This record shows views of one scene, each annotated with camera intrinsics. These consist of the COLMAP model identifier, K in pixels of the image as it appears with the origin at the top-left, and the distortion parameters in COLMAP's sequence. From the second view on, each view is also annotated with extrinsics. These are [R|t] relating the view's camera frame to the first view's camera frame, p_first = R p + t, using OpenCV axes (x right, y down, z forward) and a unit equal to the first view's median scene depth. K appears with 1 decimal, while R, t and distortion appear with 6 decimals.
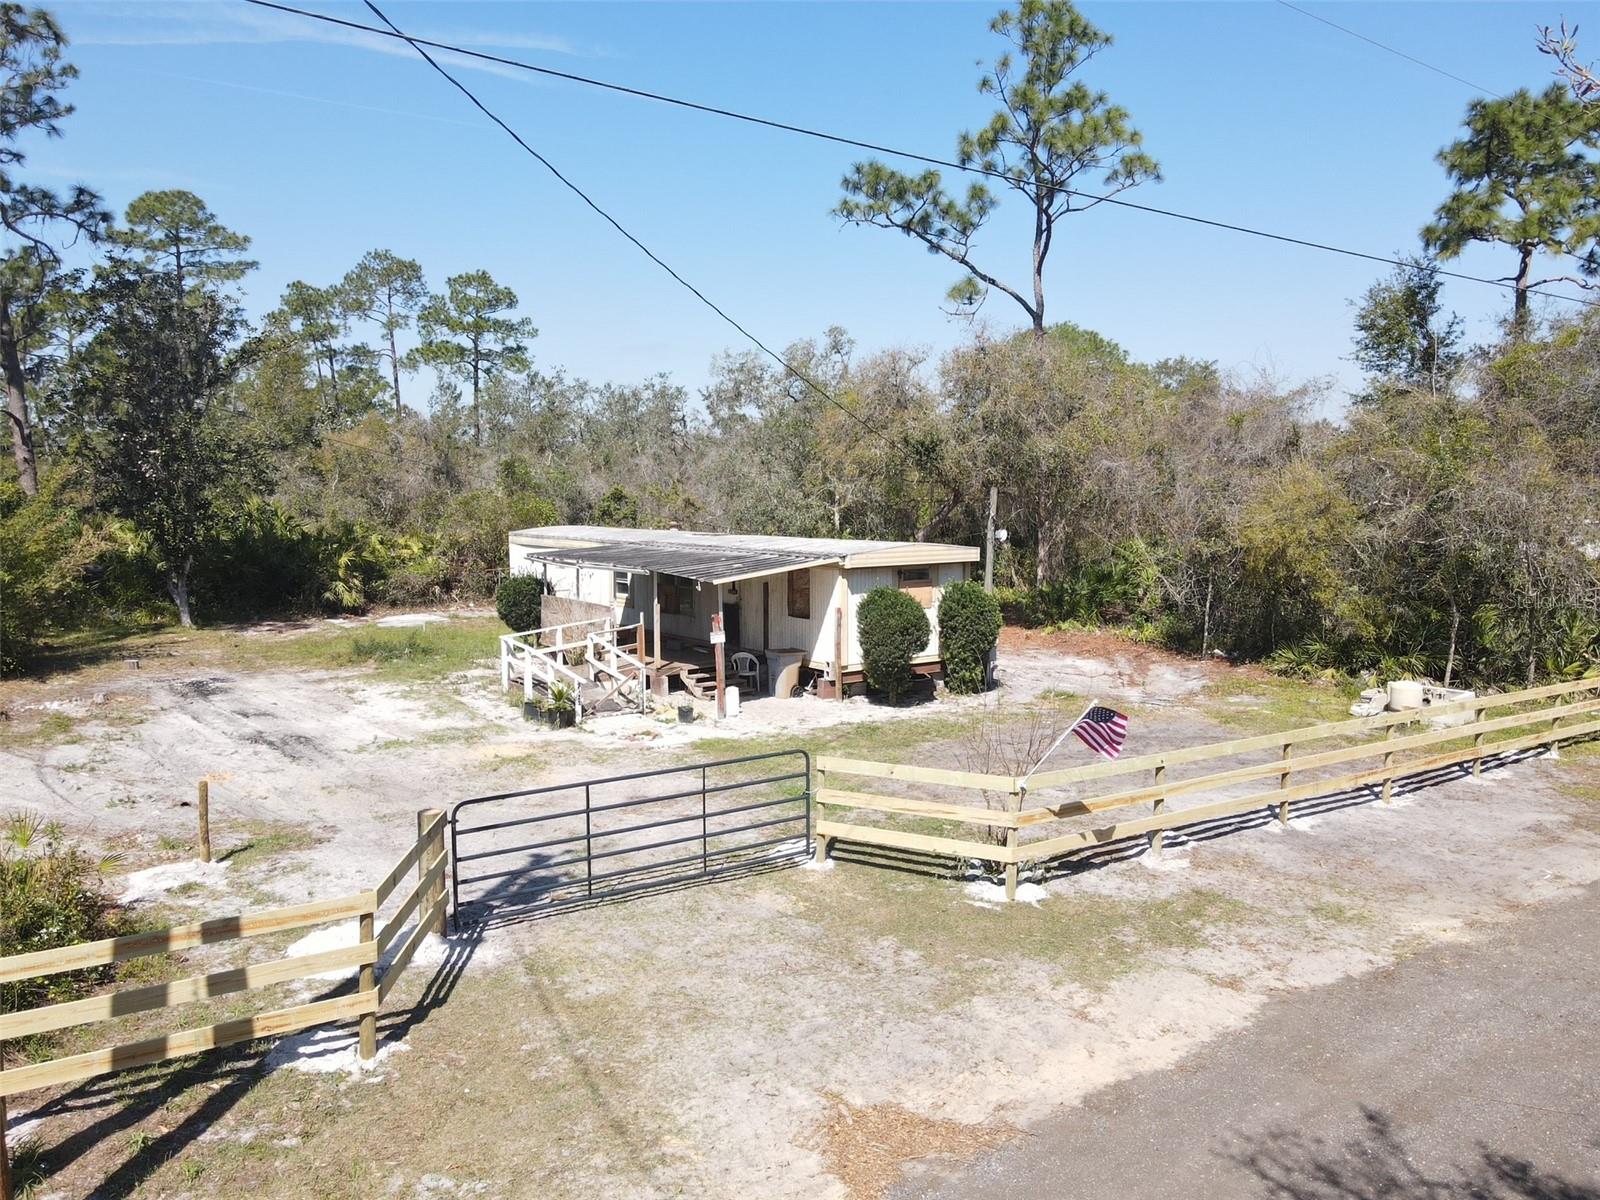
lens RADIAL K [[1178.2, 0, 805.3], [0, 1178.2, 597.4], [0, 0, 1]] dist [0.017697, 0.018544]
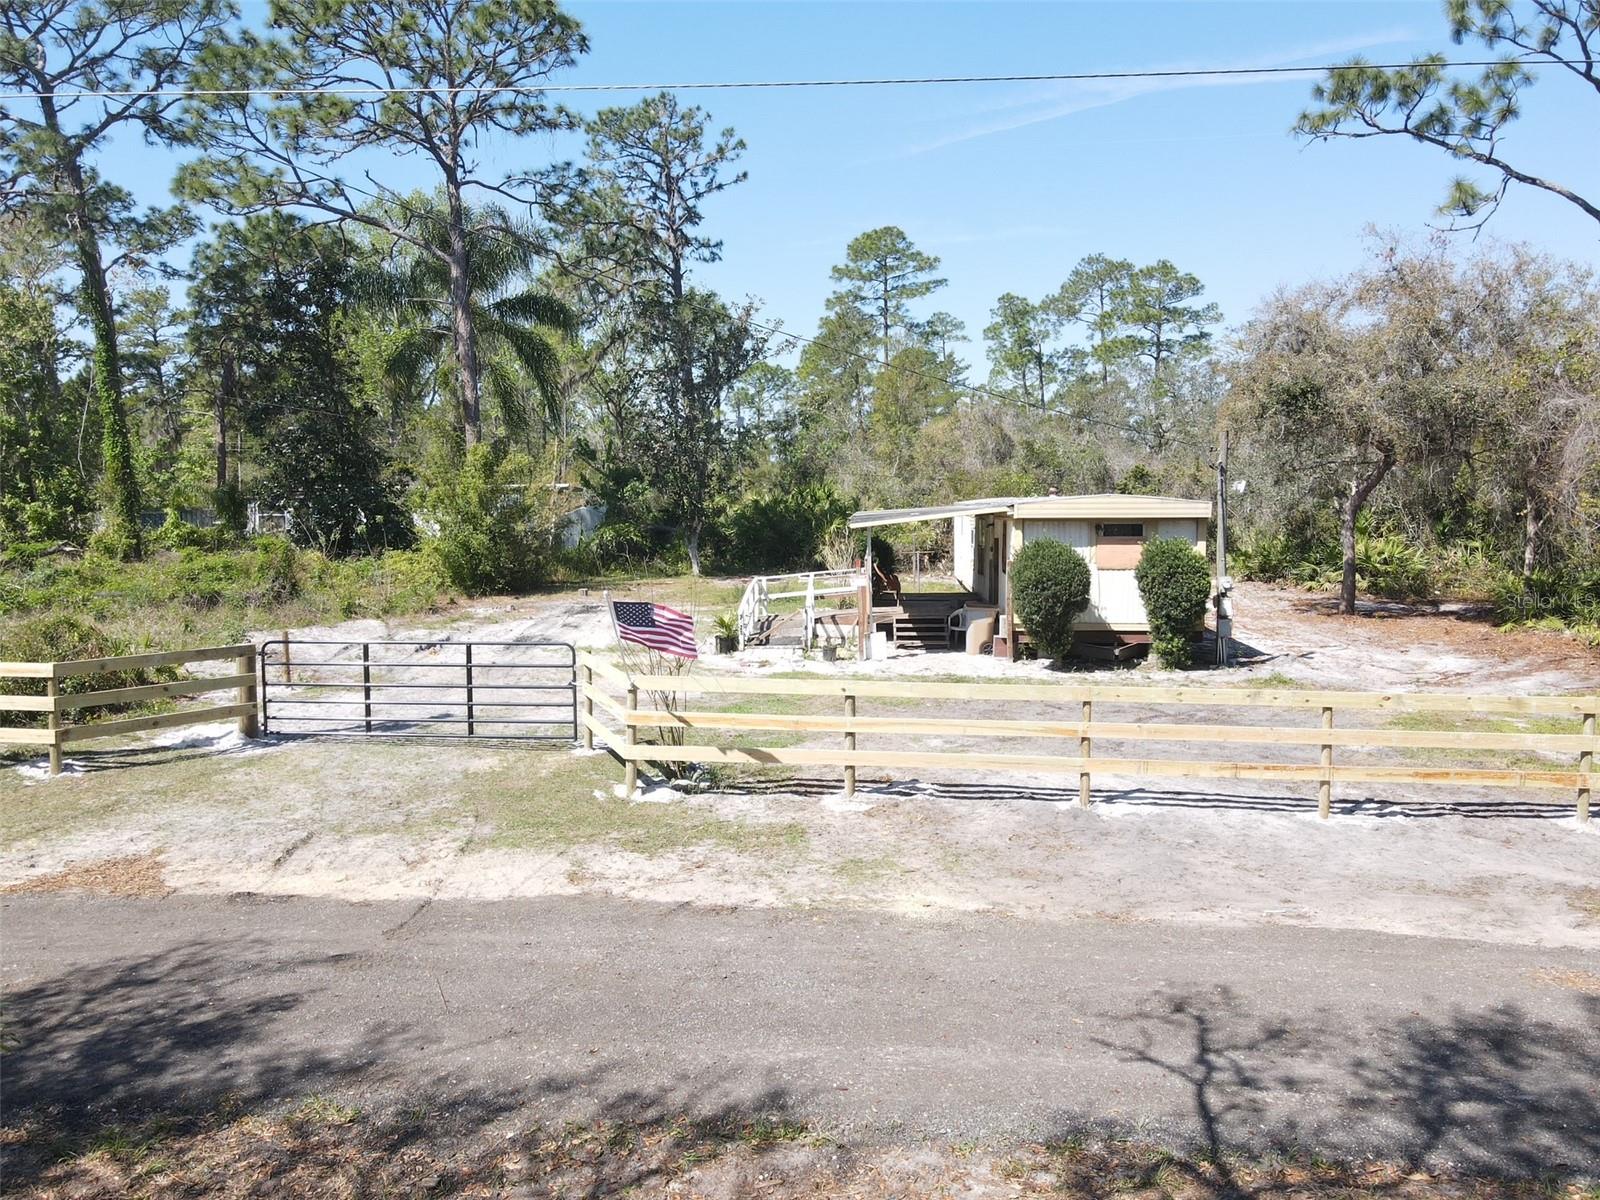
lens RADIAL K [[1178.2, 0, 801.8], [0, 1178.2, 599.1], [0, 0, 1]] dist [0.017697, 0.018544]
pose [[0.767486, 0.054043, -0.638784, 0.472329], [-0.057228, 0.998238, 0.015695, 0.031881], [0.638506, 0.024510, 0.769226, 0.159062]]
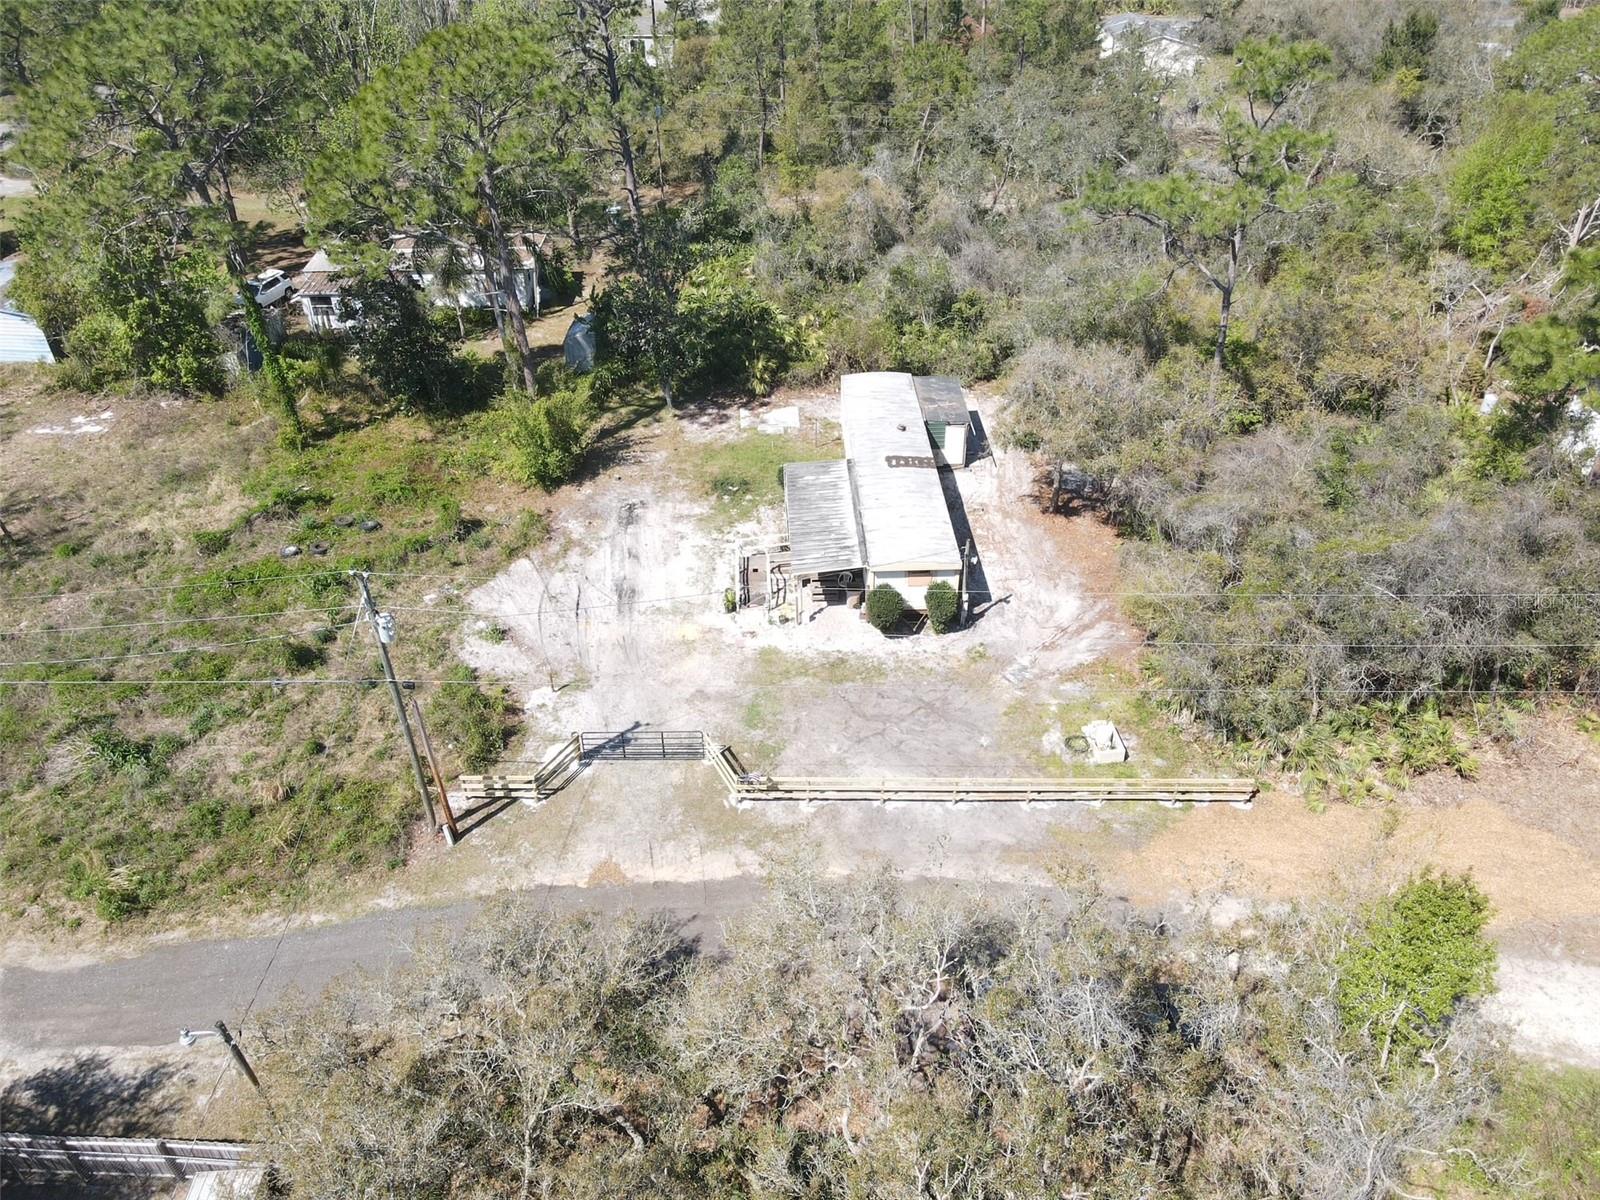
lens RADIAL K [[1178.2, 0, 799.8], [0, 1178.2, 600.6], [0, 0, 1]] dist [0.017697, 0.018544]
pose [[0.831970, 0.324495, -0.450032, 0.784651], [-0.053458, 0.854241, 0.517122, -0.929474], [0.552239, -0.406172, 0.728050, -0.485276]]
